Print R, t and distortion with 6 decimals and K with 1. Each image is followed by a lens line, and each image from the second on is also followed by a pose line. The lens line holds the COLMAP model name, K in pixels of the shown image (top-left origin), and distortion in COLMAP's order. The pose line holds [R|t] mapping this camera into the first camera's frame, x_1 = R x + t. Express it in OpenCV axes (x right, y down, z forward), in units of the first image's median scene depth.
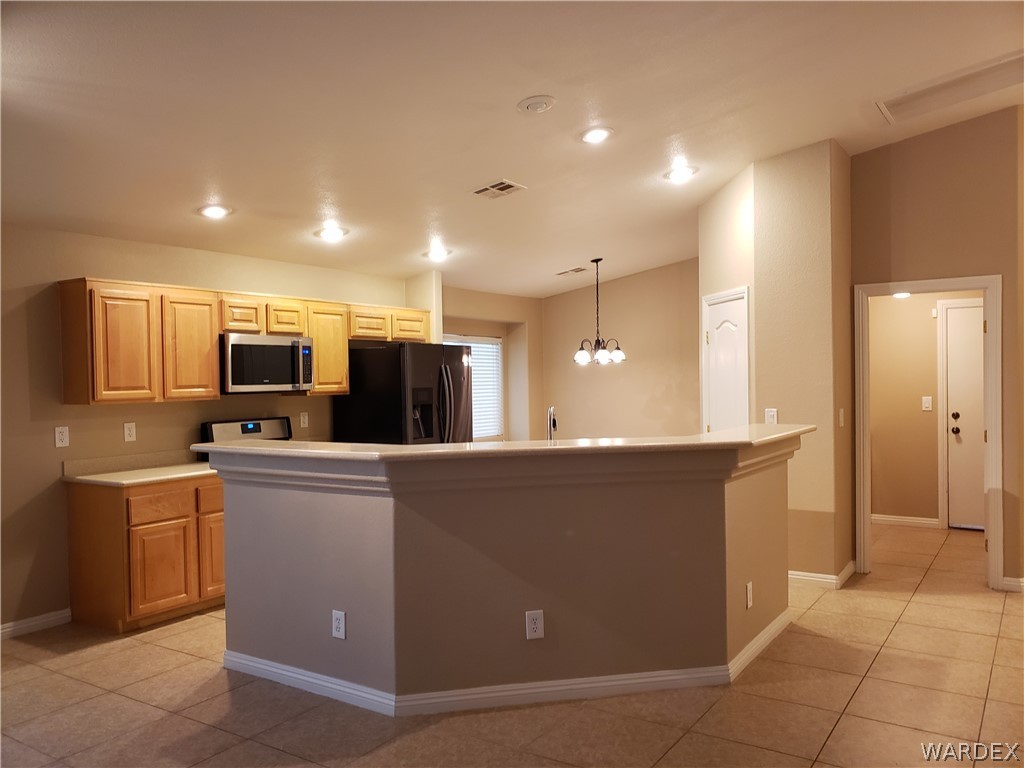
lens RADIAL K [[812.2, 0, 506.7], [0, 812.2, 390.6], [0, 0, 1]] dist [0.043725, -0.044275]
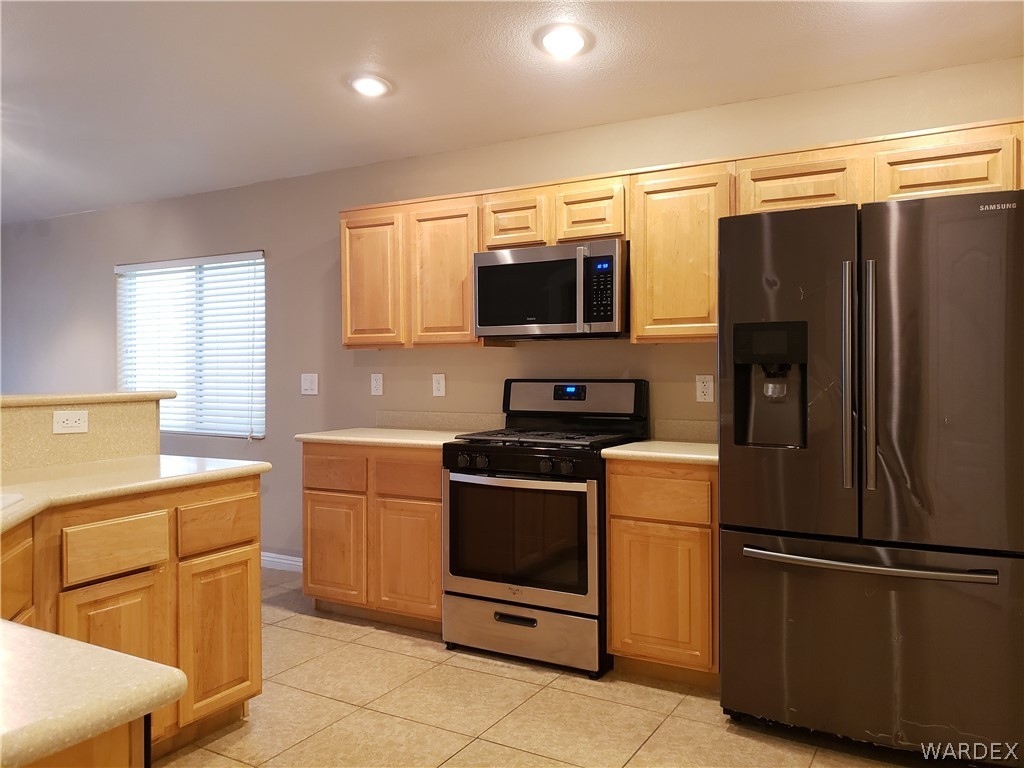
lens RADIAL K [[812.2, 0, 527.4], [0, 812.2, 360.3], [0, 0, 1]] dist [0.043725, -0.044275]
pose [[0.048815, 0.012697, -0.998727, 0.329652], [-0.010904, 0.999866, 0.012178, 0.012826], [0.998748, 0.010296, 0.048947, 0.939192]]
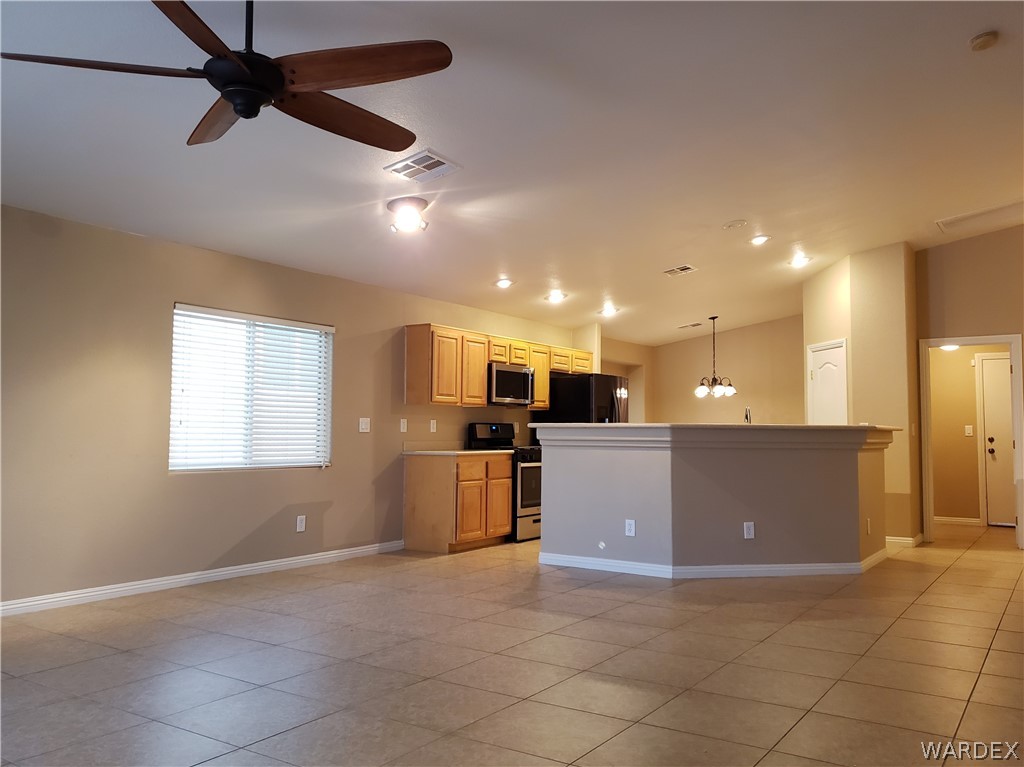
lens RADIAL K [[812.2, 0, 510.7], [0, 812.2, 378.4], [0, 0, 1]] dist [0.043725, -0.044275]
pose [[0.999562, 0.022210, -0.019565, -0.260580], [-0.023731, 0.996412, -0.081237, 0.072570], [0.017691, 0.081666, 0.996503, -0.437049]]
